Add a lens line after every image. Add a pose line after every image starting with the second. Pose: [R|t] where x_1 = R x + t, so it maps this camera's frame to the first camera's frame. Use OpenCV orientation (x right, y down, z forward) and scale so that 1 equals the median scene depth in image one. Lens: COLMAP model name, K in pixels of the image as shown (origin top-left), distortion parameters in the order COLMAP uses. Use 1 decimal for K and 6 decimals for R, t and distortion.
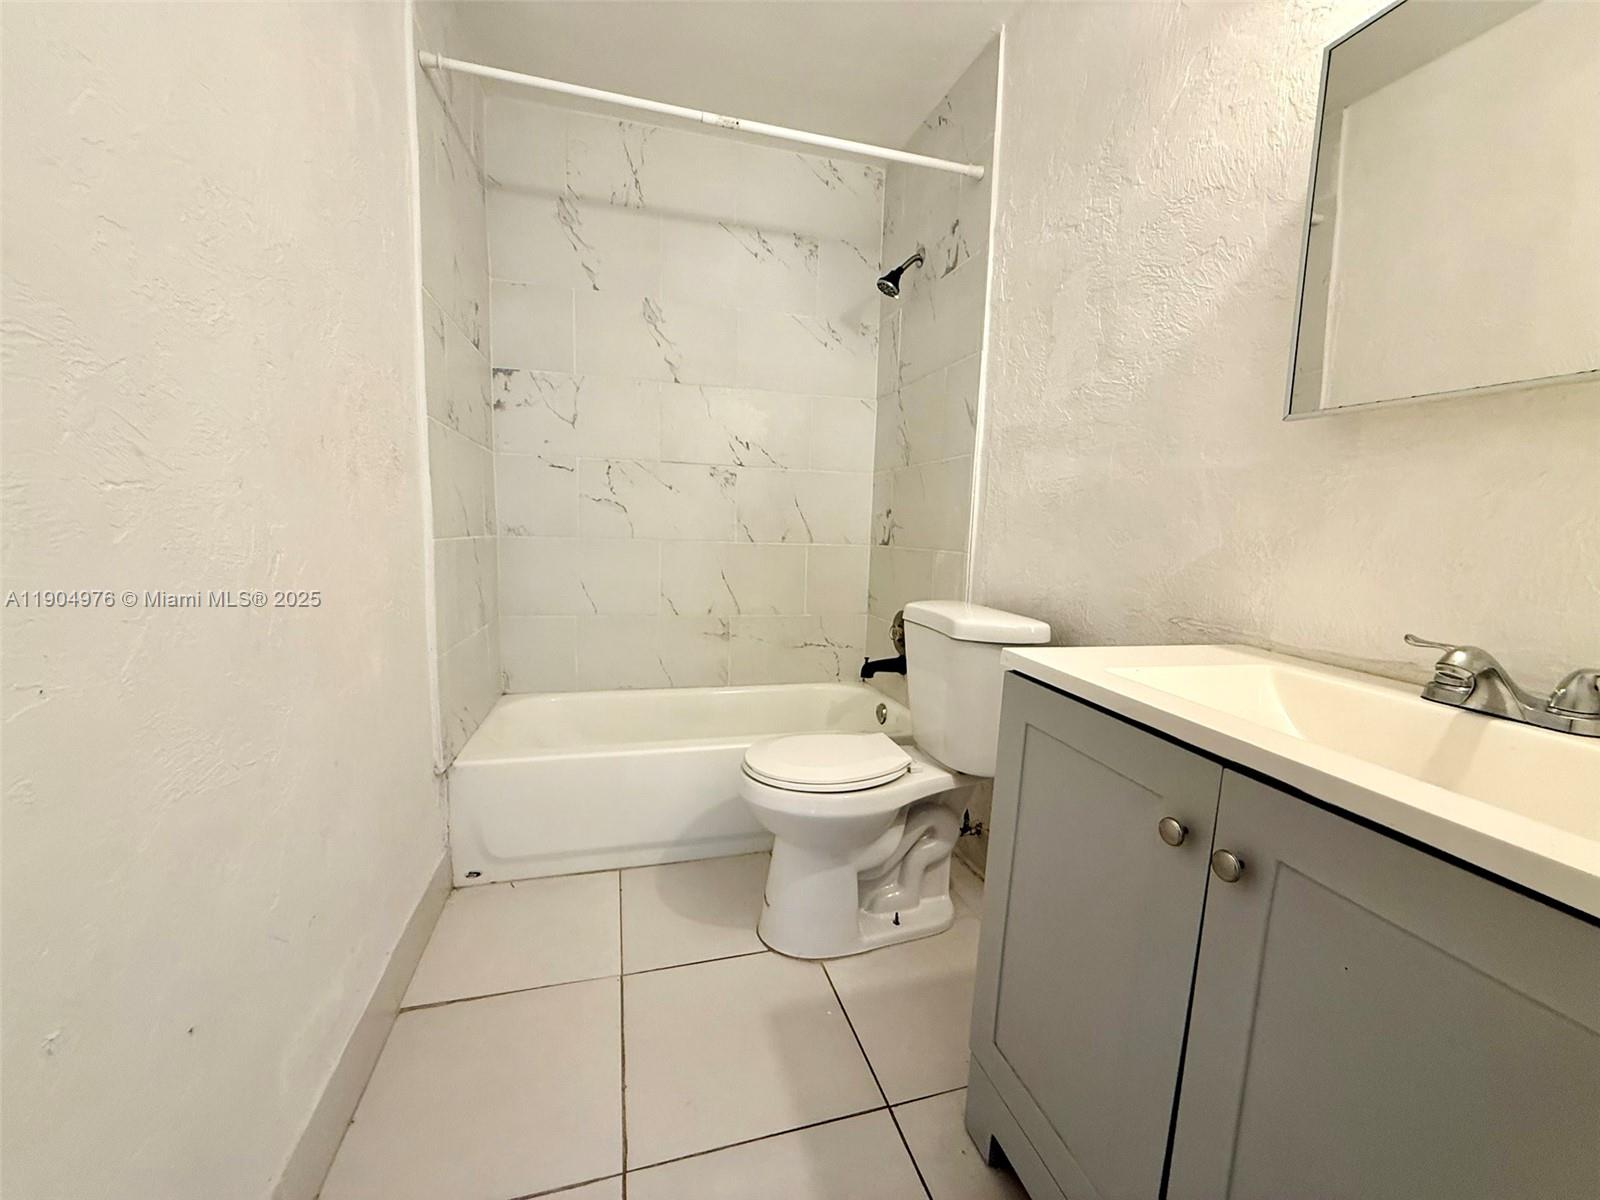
lens RADIAL K [[639.3, 0, 796.5], [0, 639.3, 602.7], [0, 0, 1]] dist [-0.000258, 0.000167]
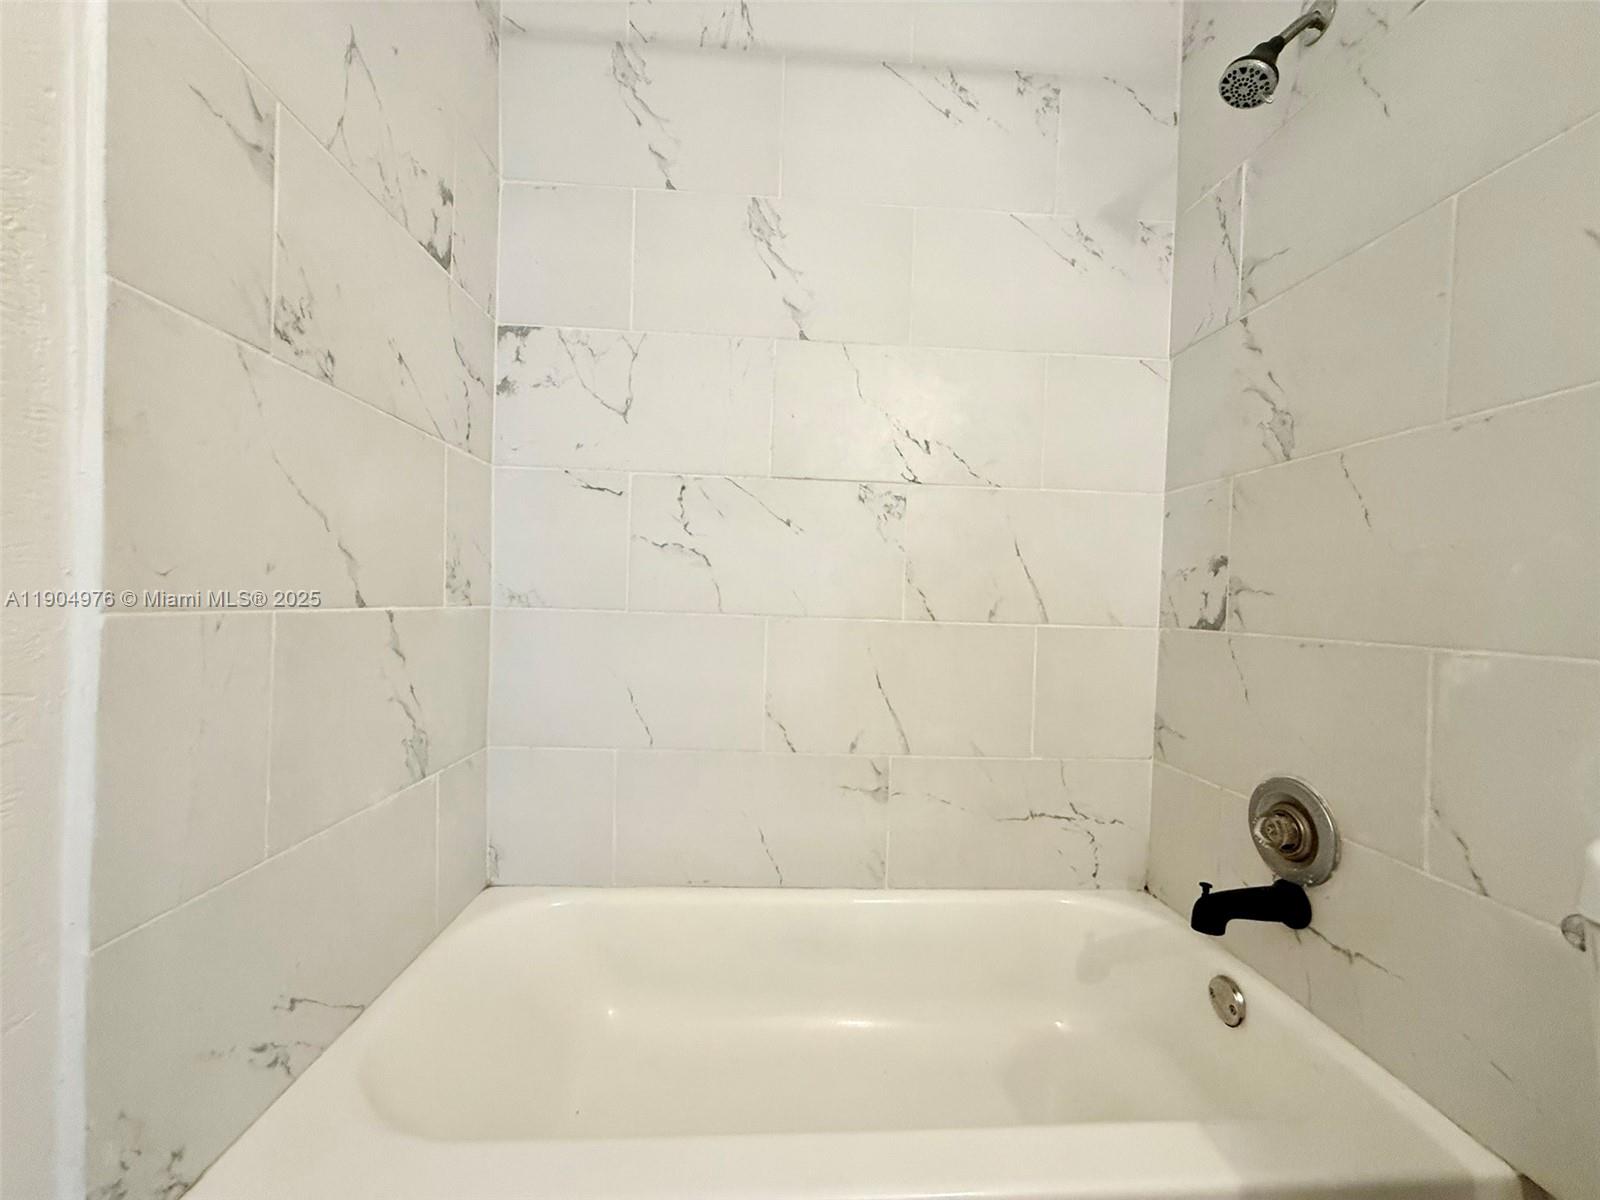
lens RADIAL K [[639.3, 0, 796.5], [0, 639.3, 602.7], [0, 0, 1]] dist [-0.000258, 0.000167]
pose [[0.978426, 0.003282, -0.206573, -0.075201], [-0.027060, 0.993296, -0.112389, -0.048768], [0.204820, 0.115554, 0.971955, 0.474117]]
